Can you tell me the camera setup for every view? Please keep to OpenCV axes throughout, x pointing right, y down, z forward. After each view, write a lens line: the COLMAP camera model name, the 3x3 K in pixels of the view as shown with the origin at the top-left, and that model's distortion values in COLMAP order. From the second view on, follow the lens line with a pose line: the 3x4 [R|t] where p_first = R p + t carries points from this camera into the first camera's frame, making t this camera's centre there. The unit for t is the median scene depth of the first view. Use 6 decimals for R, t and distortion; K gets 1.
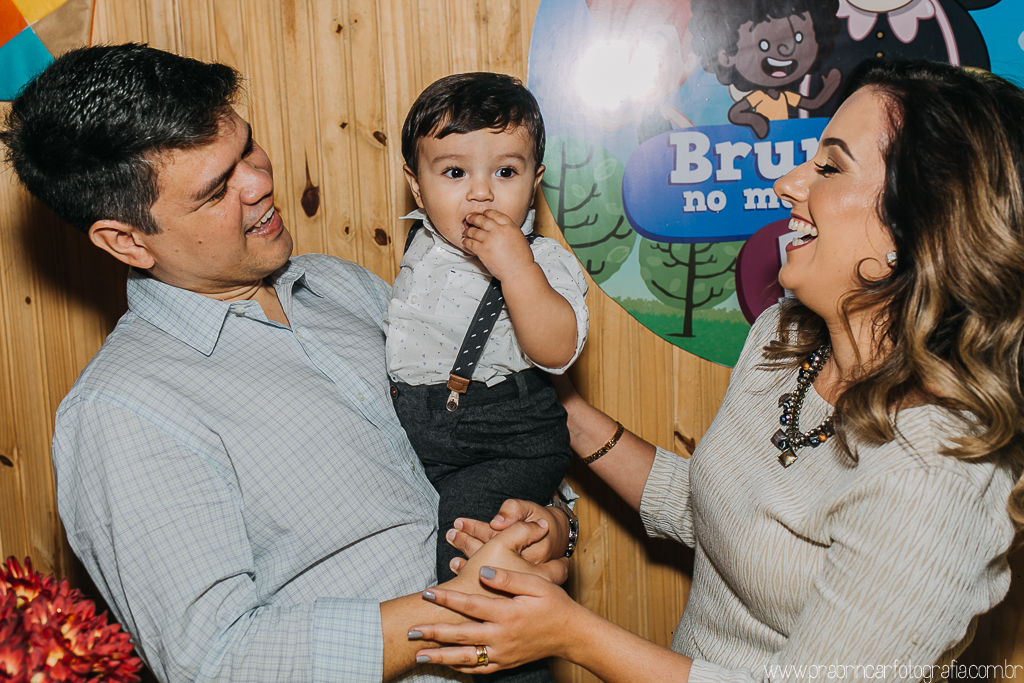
lens RADIAL K [[1023.9, 0, 511.5], [0, 1023.9, 340.4], [0, 0, 1]] dist [0.002382, 0.000000]
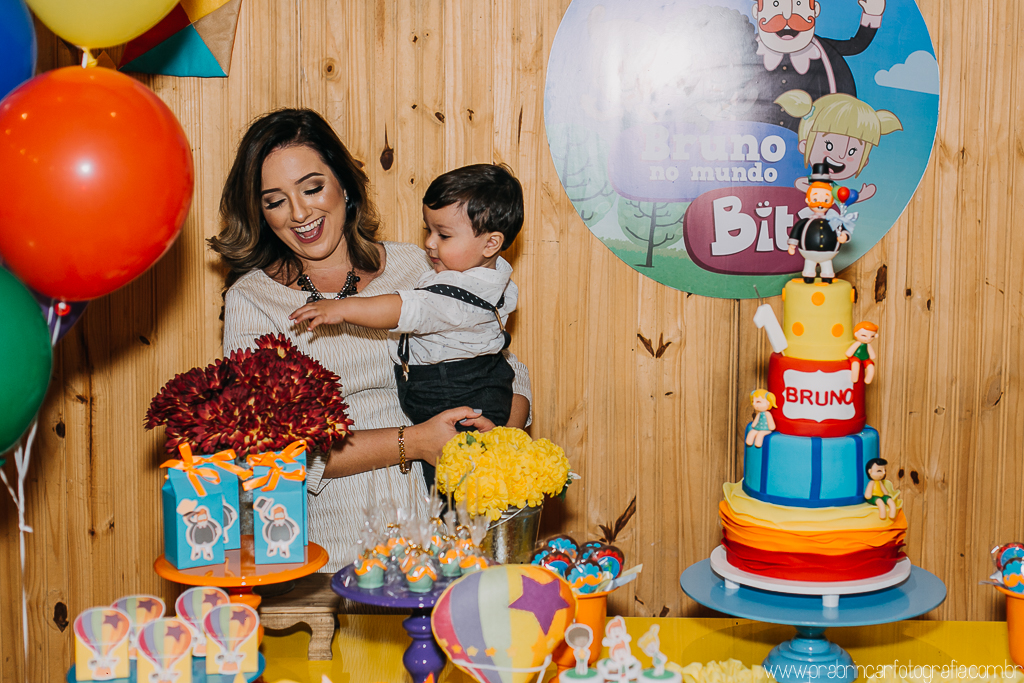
lens RADIAL K [[1462.4, 0, 512.1], [0, 1462.4, 343.9], [0, 0, 1]] dist [-0.020215, 0.000000]
pose [[0.998862, 0.047330, 0.005820, -0.025893], [-0.047398, 0.998803, 0.012046, 0.087526], [-0.005243, -0.012308, 0.999911, -1.037175]]
